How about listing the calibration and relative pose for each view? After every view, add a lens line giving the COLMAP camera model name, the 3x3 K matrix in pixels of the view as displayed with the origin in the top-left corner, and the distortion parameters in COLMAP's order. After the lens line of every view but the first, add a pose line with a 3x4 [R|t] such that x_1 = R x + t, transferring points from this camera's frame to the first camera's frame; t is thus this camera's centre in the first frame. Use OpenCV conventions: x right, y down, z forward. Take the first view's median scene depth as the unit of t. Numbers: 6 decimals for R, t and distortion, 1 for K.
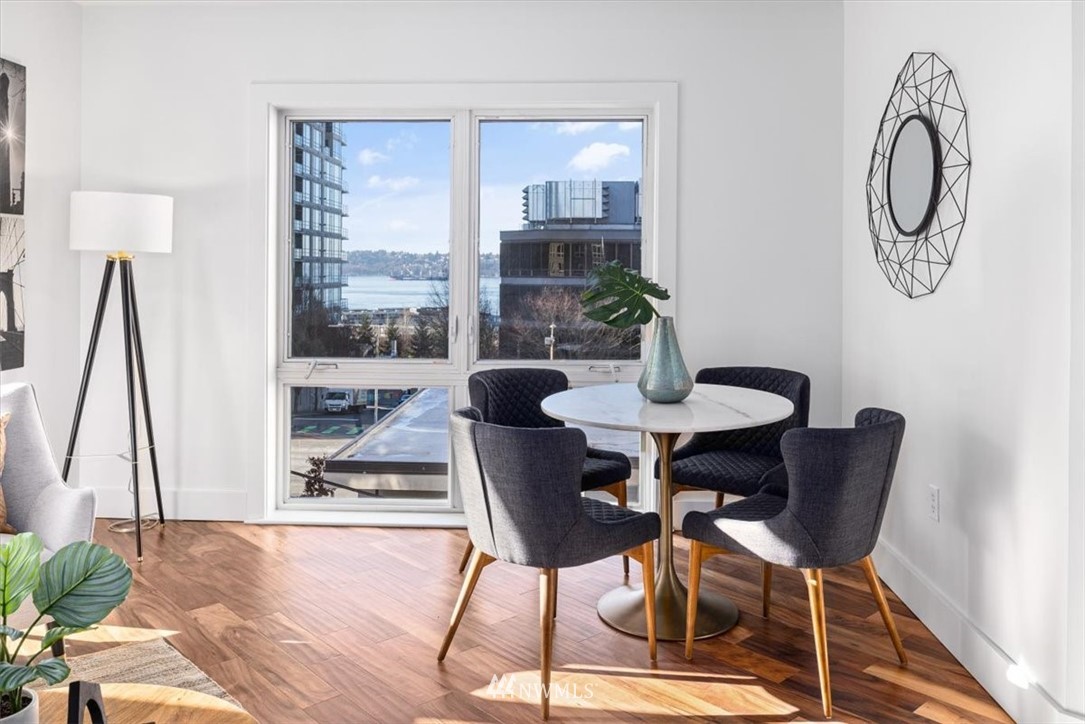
lens RADIAL K [[894.1, 0, 551.4], [0, 894.1, 270.0], [0, 0, 1]] dist [0.009116, 0.000717]
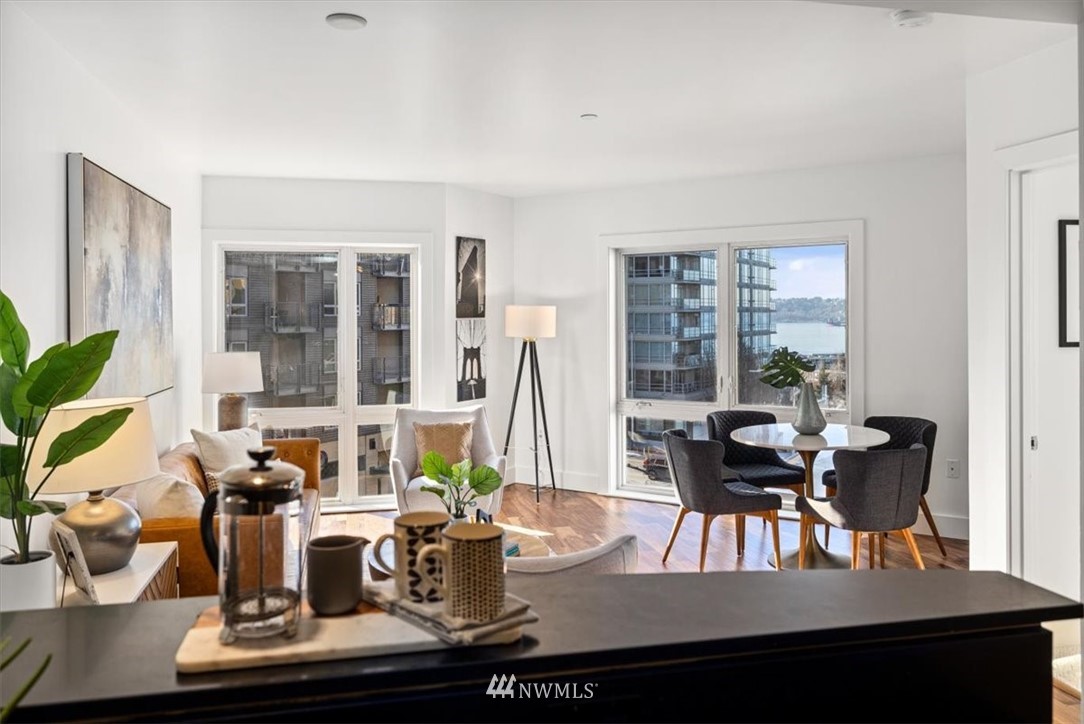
lens RADIAL K [[812.7, 0, 537.9], [0, 812.7, 314.9], [0, 0, 1]] dist [0.007143, -0.000631]
pose [[0.874403, -0.011029, -0.485075, 0.345386], [0.008511, 0.999936, -0.007393, -0.053452], [0.485126, 0.002336, 0.874441, -0.452052]]
